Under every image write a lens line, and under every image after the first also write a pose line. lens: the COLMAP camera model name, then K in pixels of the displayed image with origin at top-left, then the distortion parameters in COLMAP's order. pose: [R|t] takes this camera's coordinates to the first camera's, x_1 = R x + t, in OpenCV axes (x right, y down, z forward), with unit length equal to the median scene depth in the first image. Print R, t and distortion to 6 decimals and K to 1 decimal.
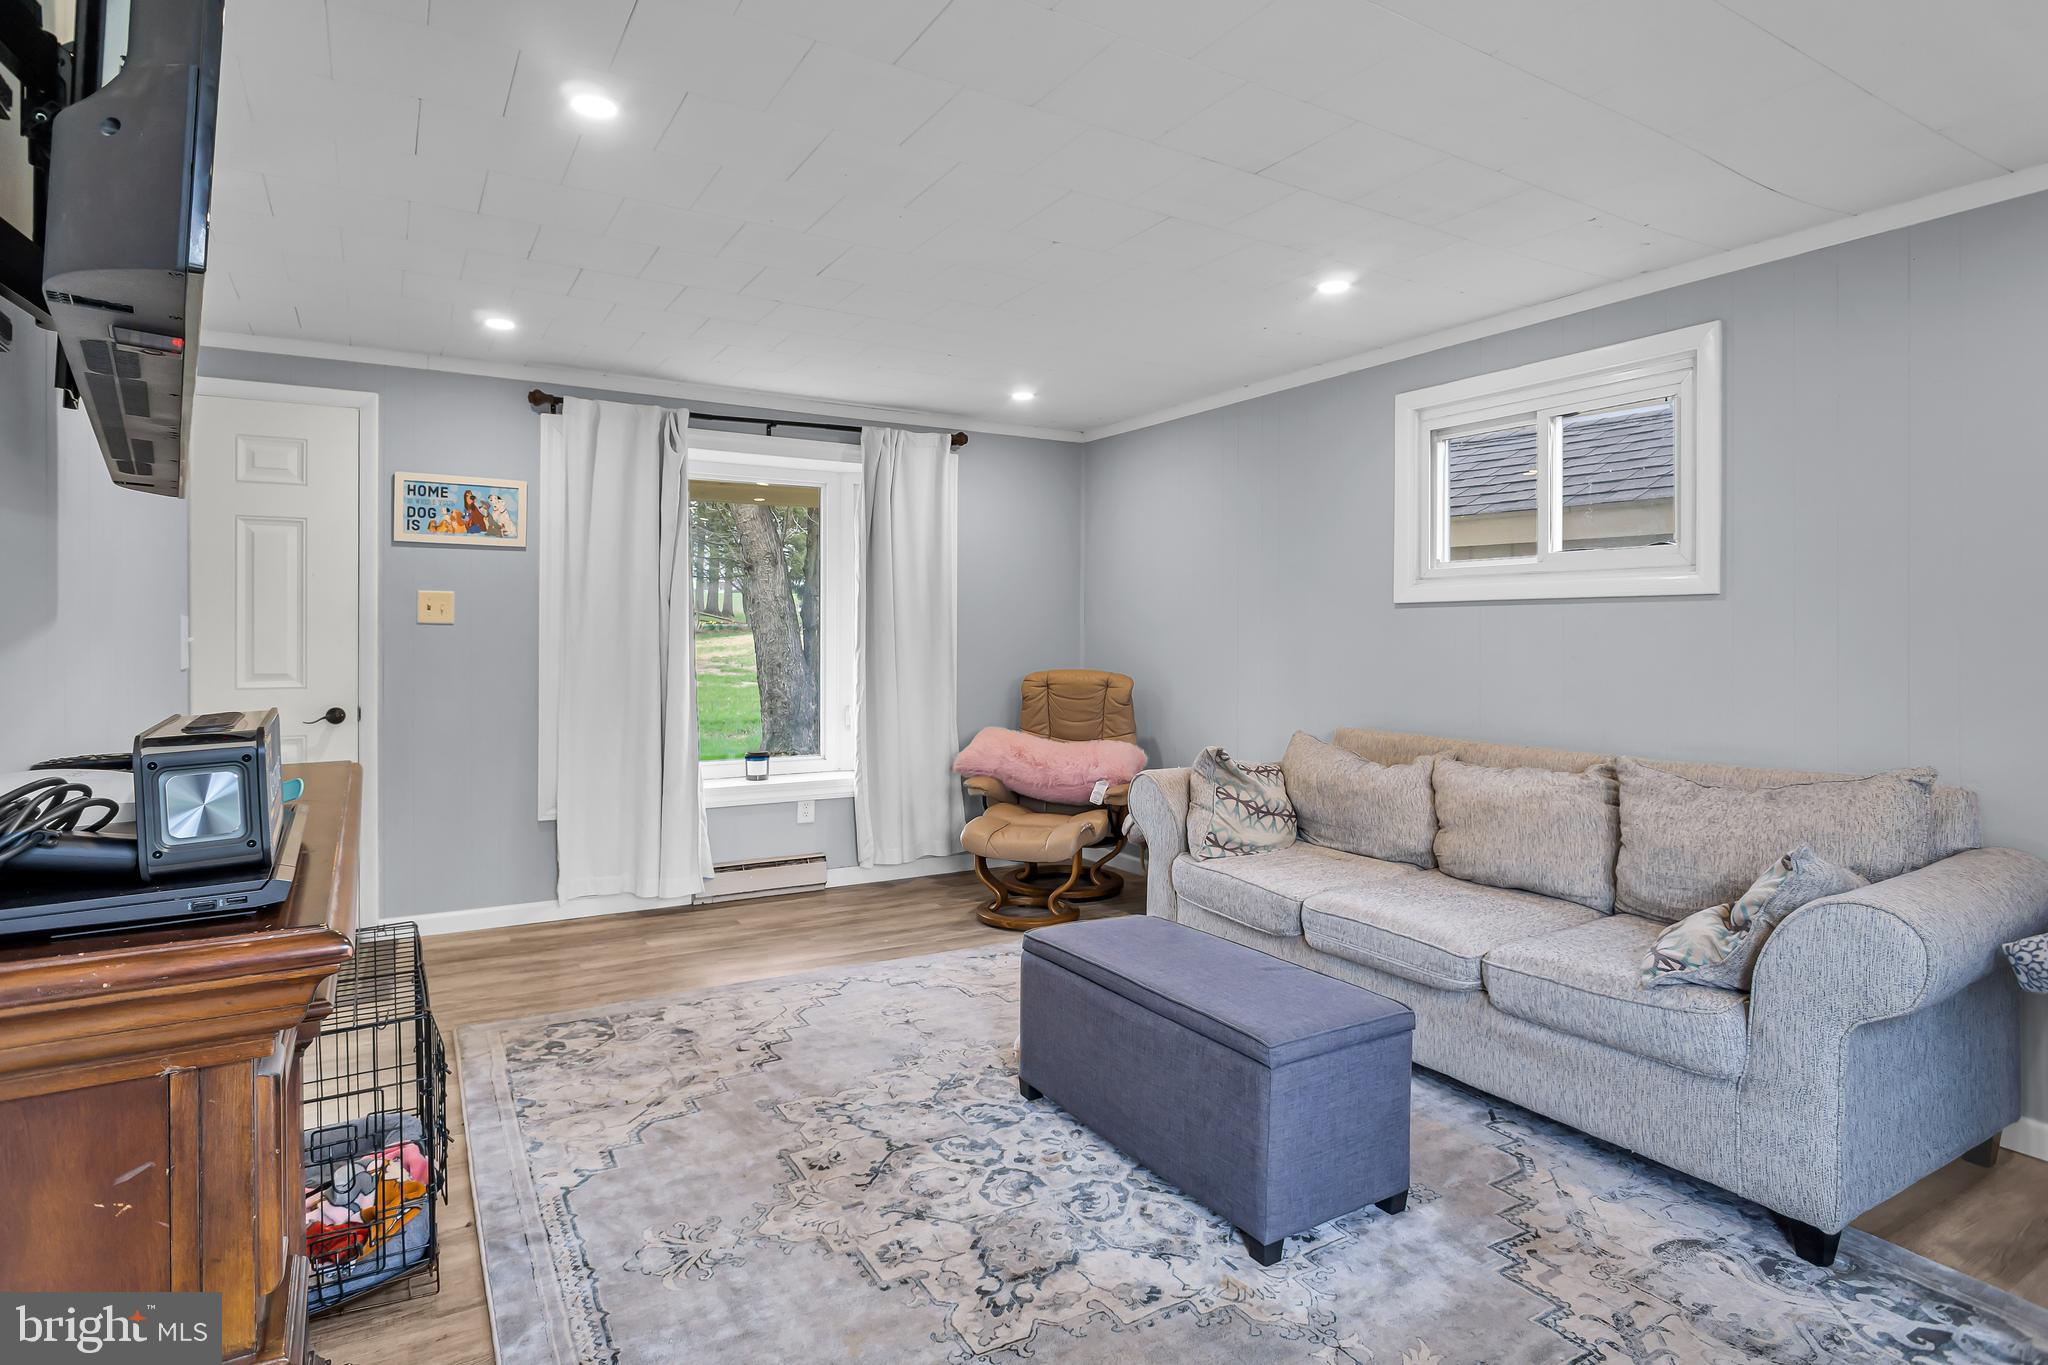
lens RADIAL K [[1084.1, 0, 1027.3], [0, 1084.1, 641.2], [0, 0, 1]] dist [-0.026028, 0.030523]
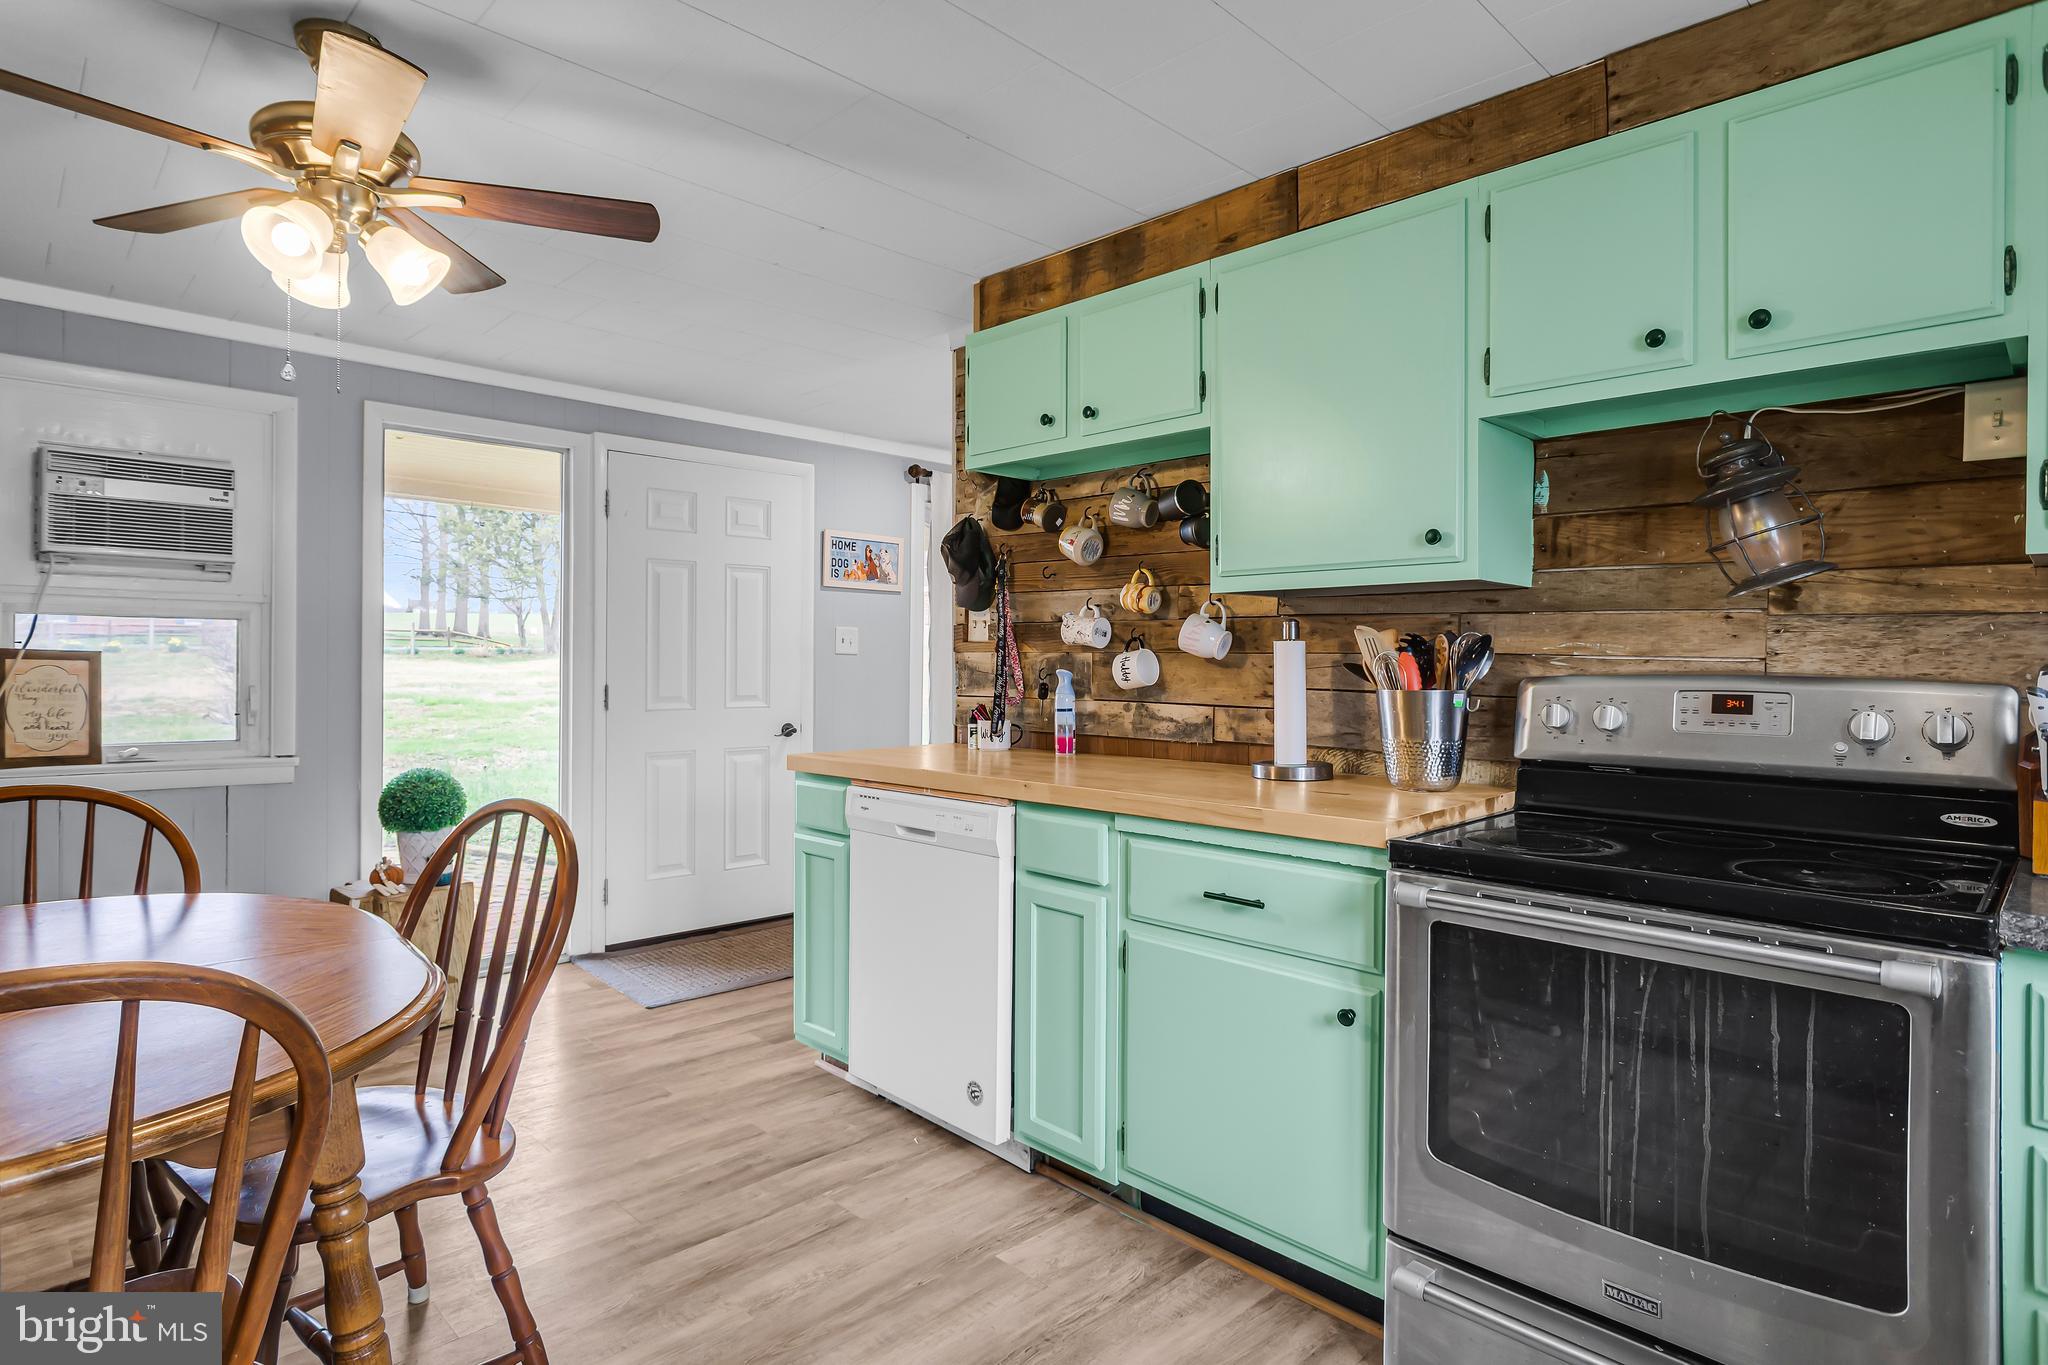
lens RADIAL K [[1083.0, 0, 1020.8], [0, 1083.0, 665.9], [0, 0, 1]] dist [-0.003608, -0.000420]
pose [[0.973135, 0.002996, 0.230216, -0.747297], [-0.002302, 0.999992, -0.003283, 0.000729], [-0.230224, 0.002665, 0.973134, -0.276430]]
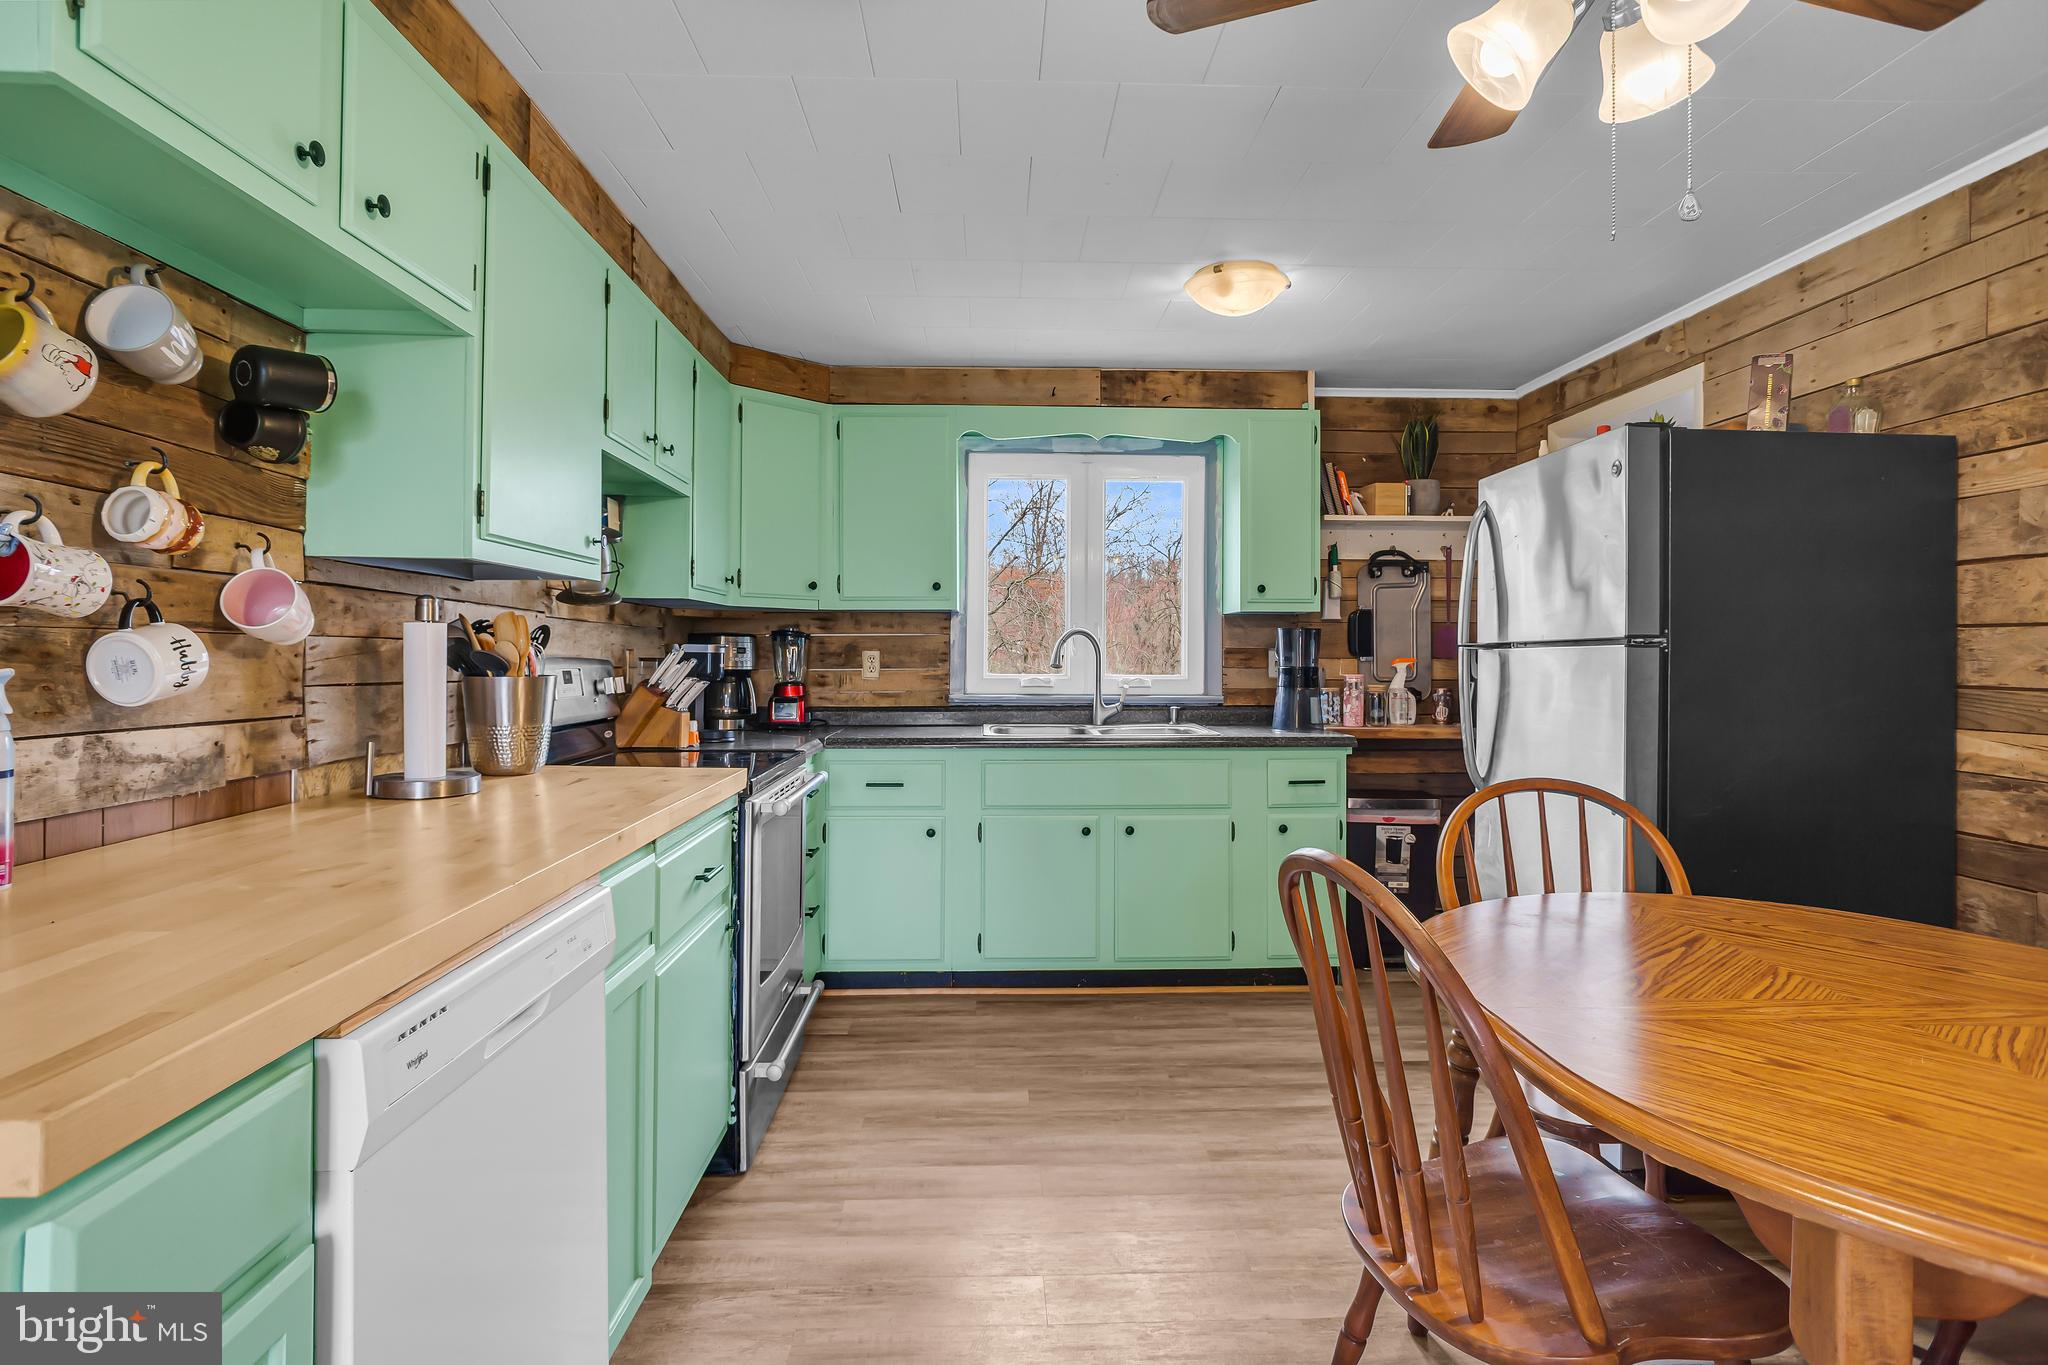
lens RADIAL K [[1072.3, 0, 1021.2], [0, 1072.3, 645.6], [0, 0, 1]] dist [-0.012913, 0.002450]
pose [[-0.874407, -0.002981, 0.485185, -0.948958], [-0.002824, 0.999995, 0.001055, -0.007639], [-0.485186, -0.000448, -0.874411, 0.685906]]
